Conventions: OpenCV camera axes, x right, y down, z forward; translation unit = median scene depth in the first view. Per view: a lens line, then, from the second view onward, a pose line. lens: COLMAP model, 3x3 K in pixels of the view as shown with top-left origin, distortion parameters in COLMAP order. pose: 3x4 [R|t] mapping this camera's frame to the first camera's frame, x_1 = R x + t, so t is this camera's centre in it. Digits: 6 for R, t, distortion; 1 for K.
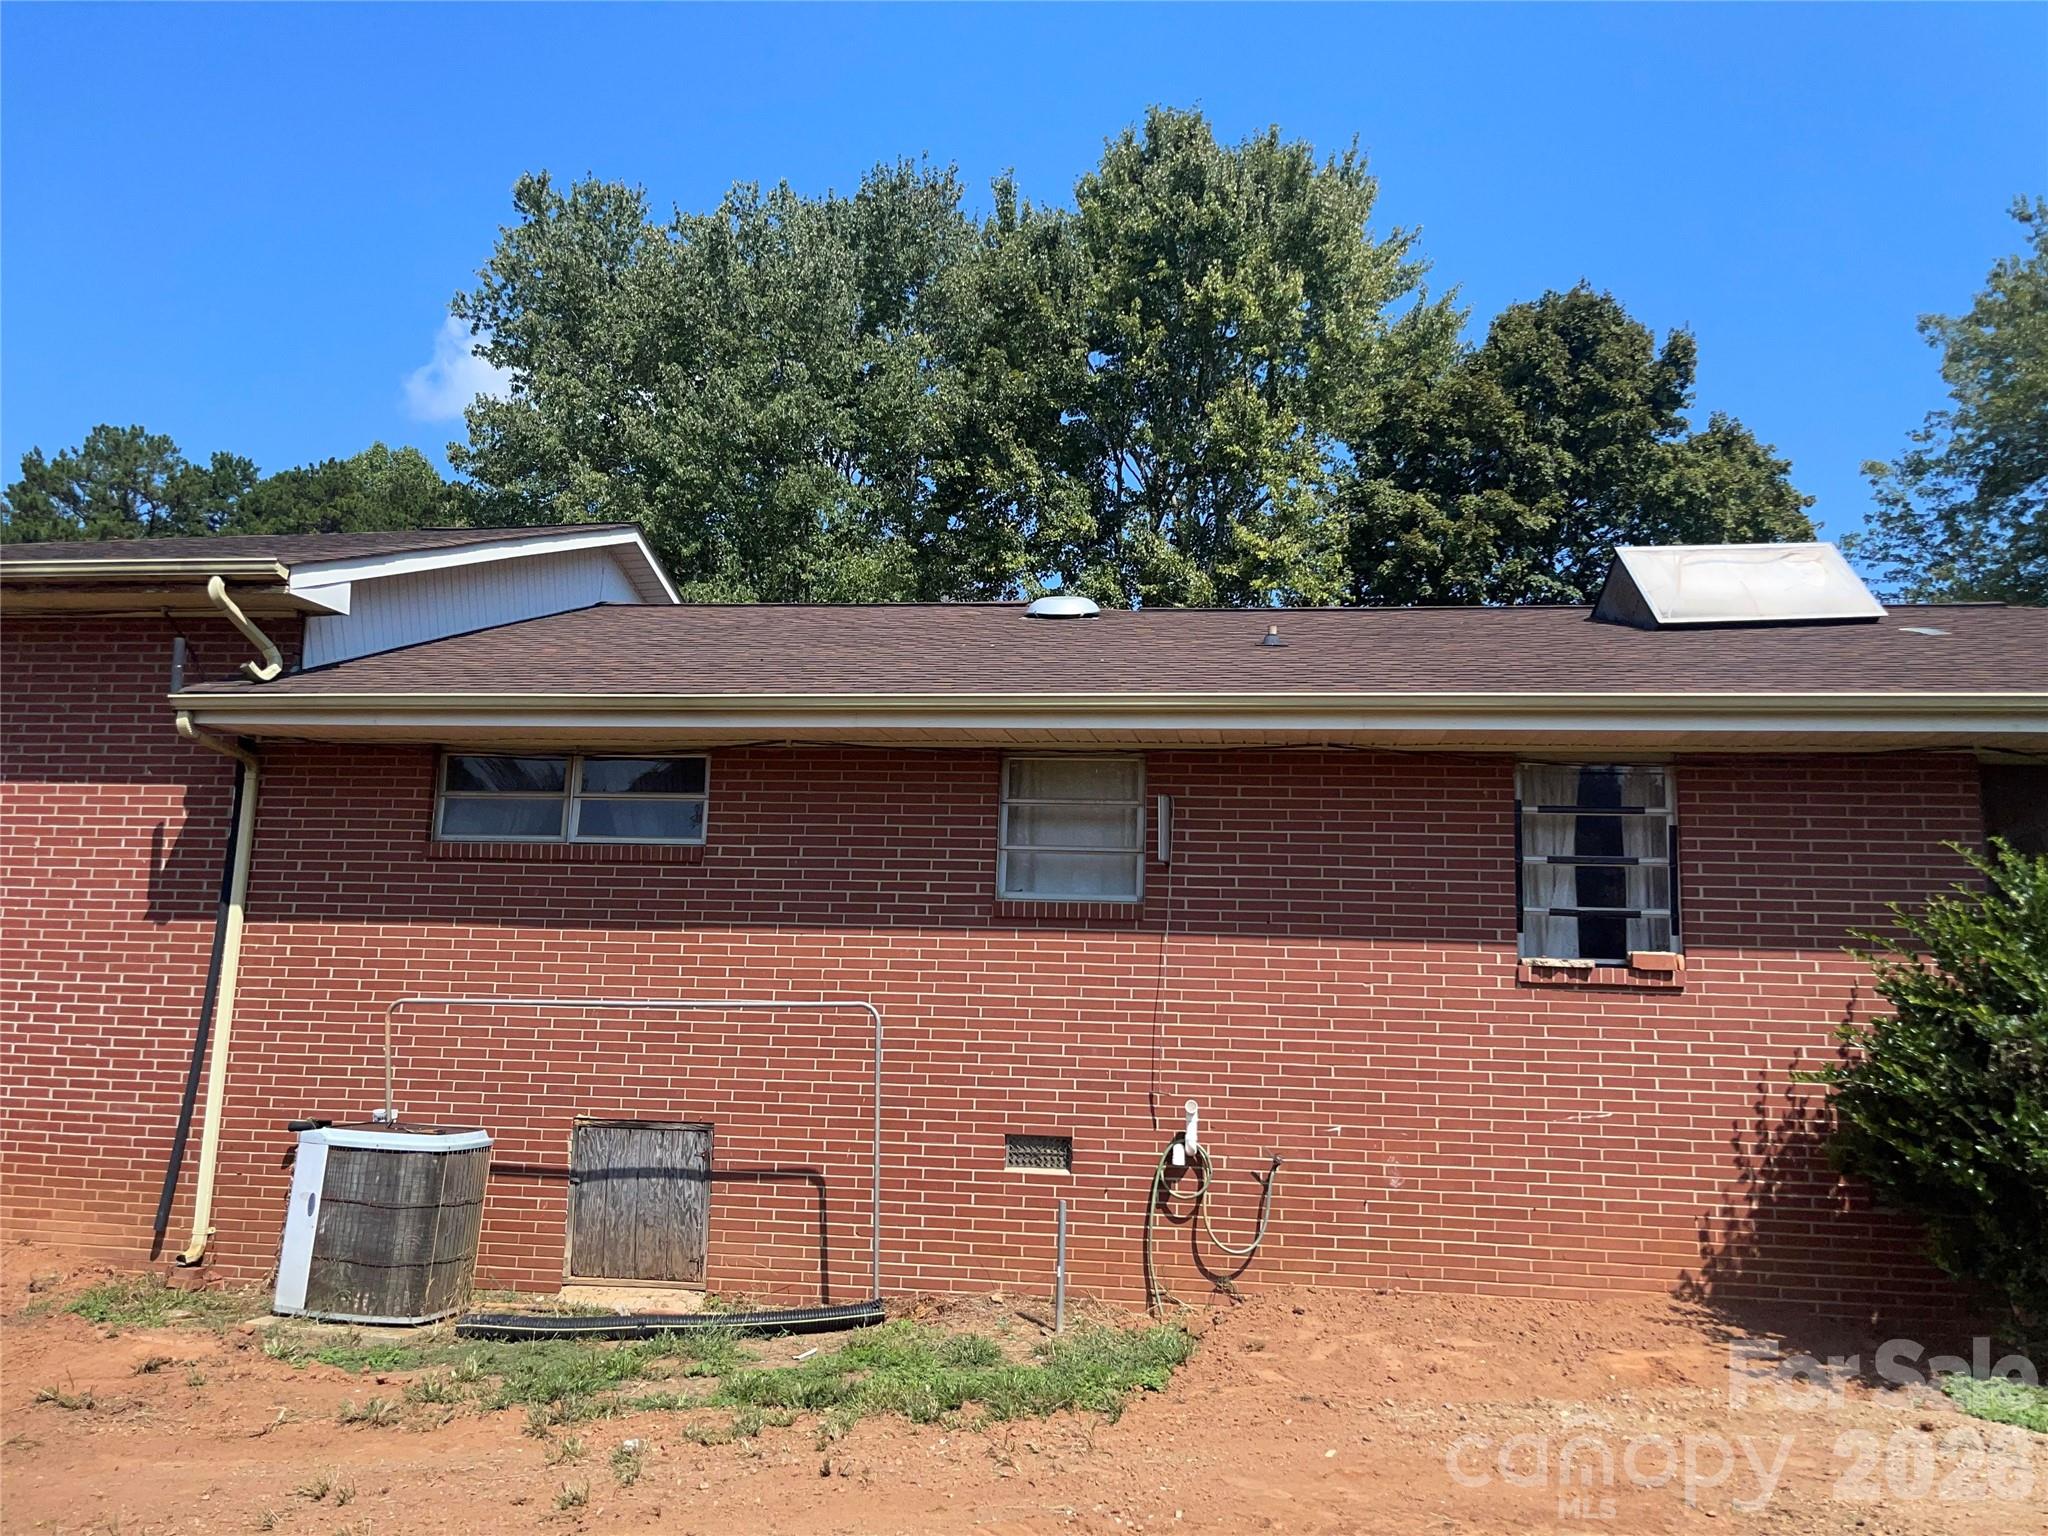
lens RADIAL K [[1571.4, 0, 1024.0], [0, 1571.4, 768.0], [0, 0, 1]] dist [0.094642, -0.125817]
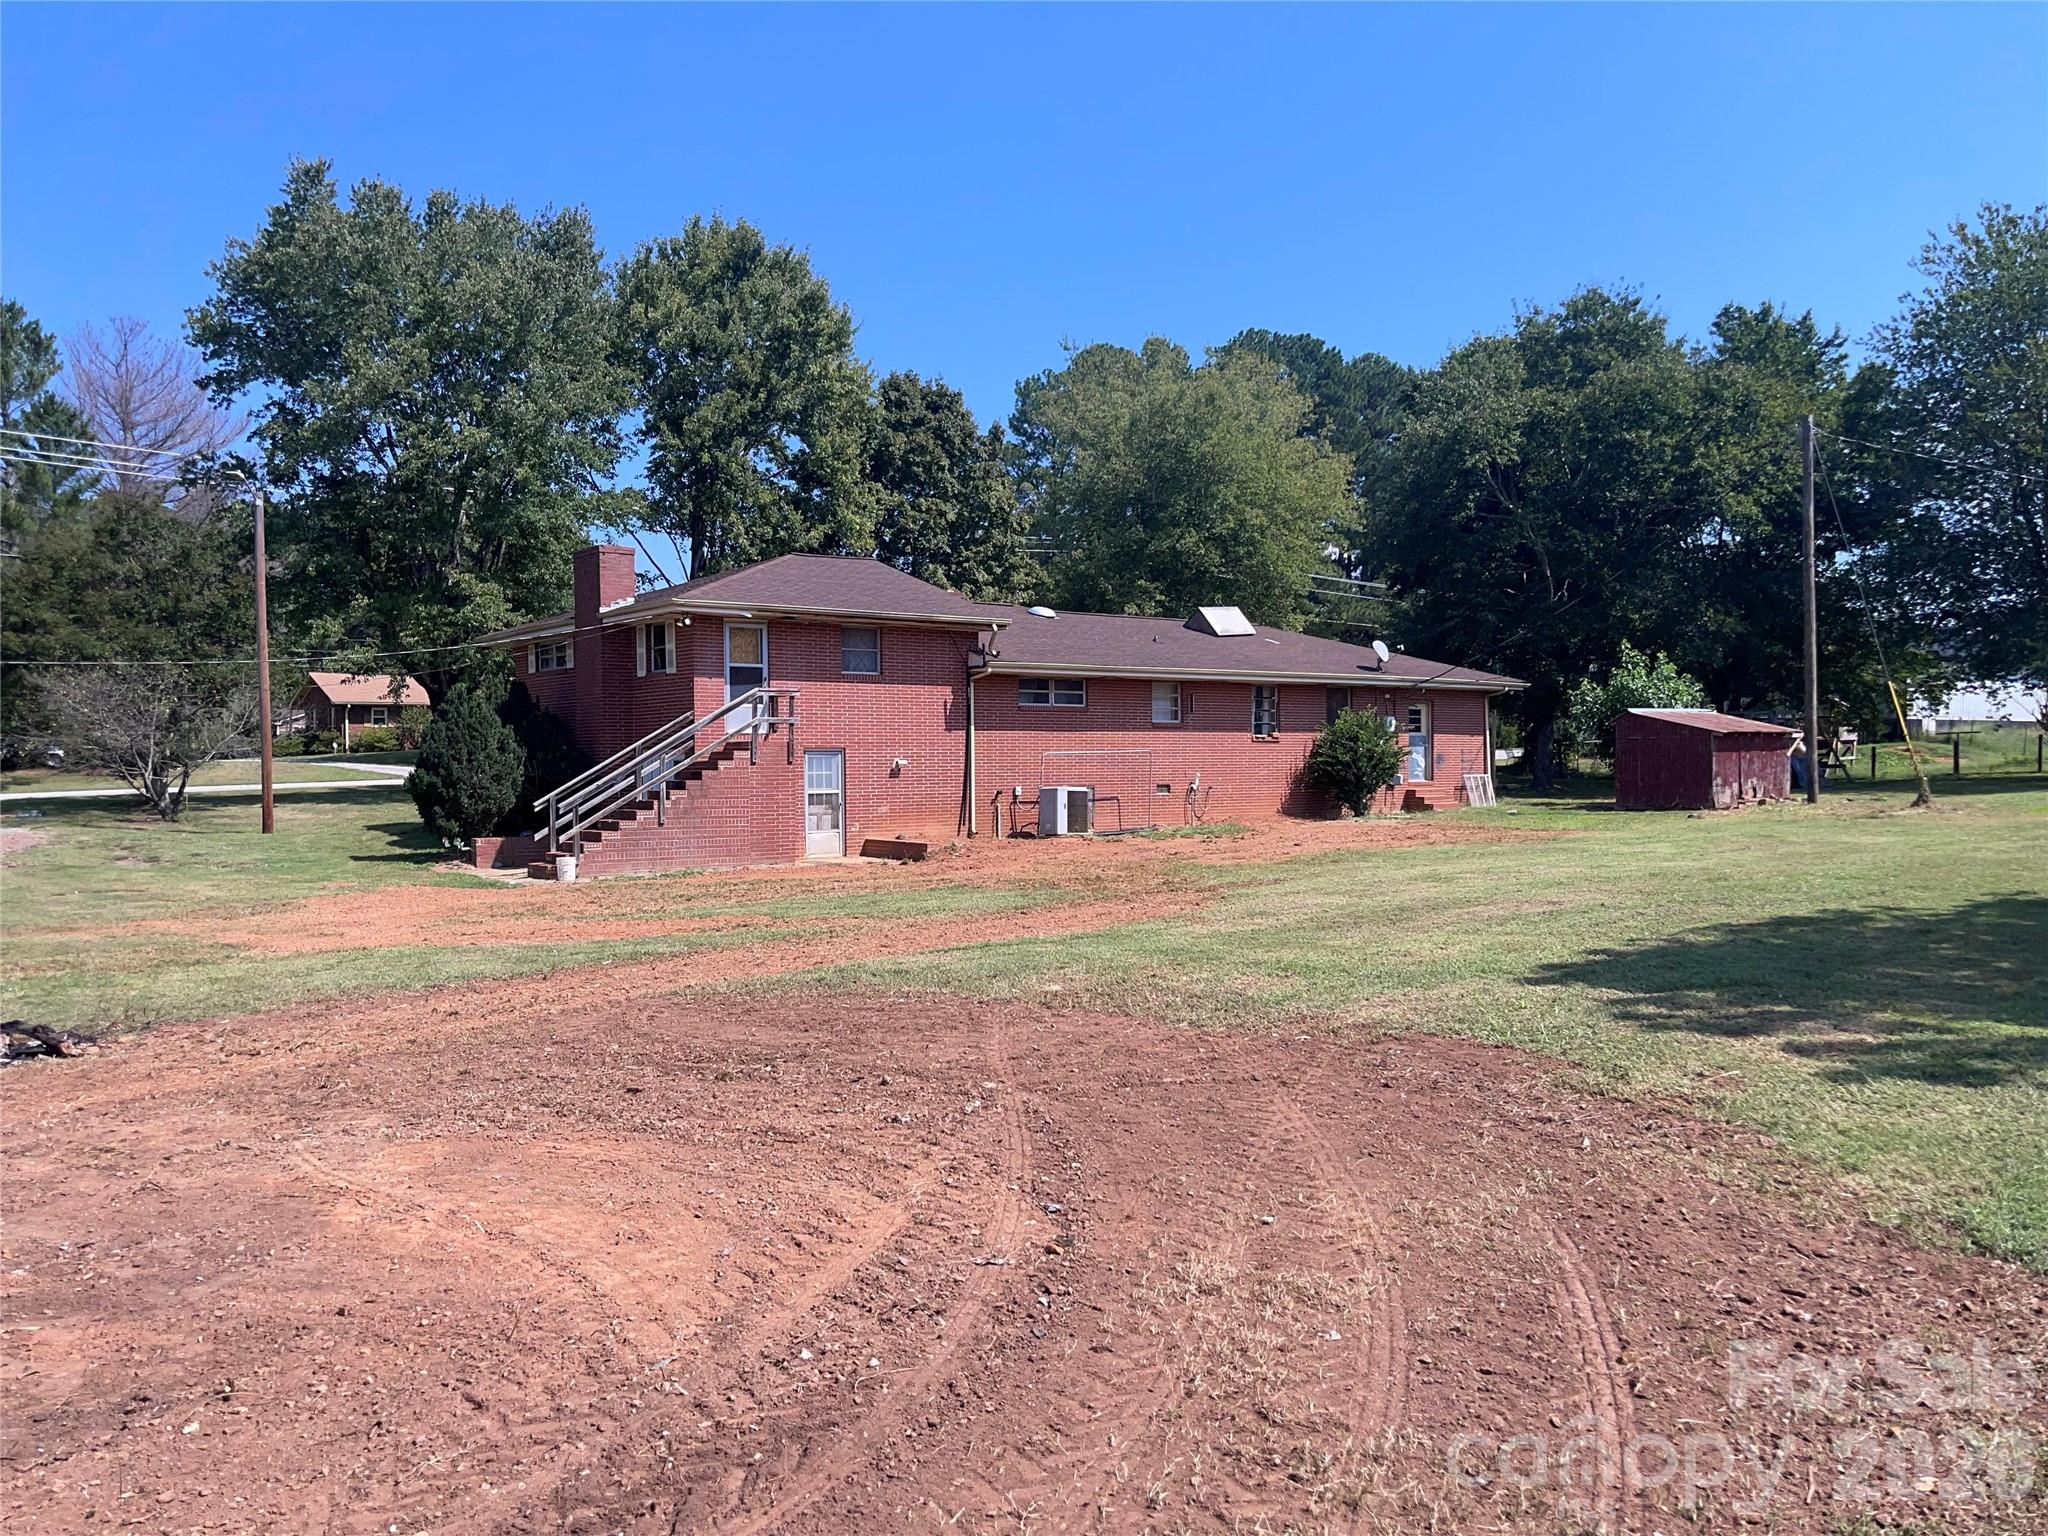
lens RADIAL K [[1571.4, 0, 1024.0], [0, 1571.4, 768.0], [0, 0, 1]] dist [0.094642, -0.125817]
pose [[0.716222, -0.033443, 0.697071, -2.714525], [-0.062528, 0.991758, 0.111827, -0.194161], [-0.695066, -0.123680, 0.708228, -1.343045]]
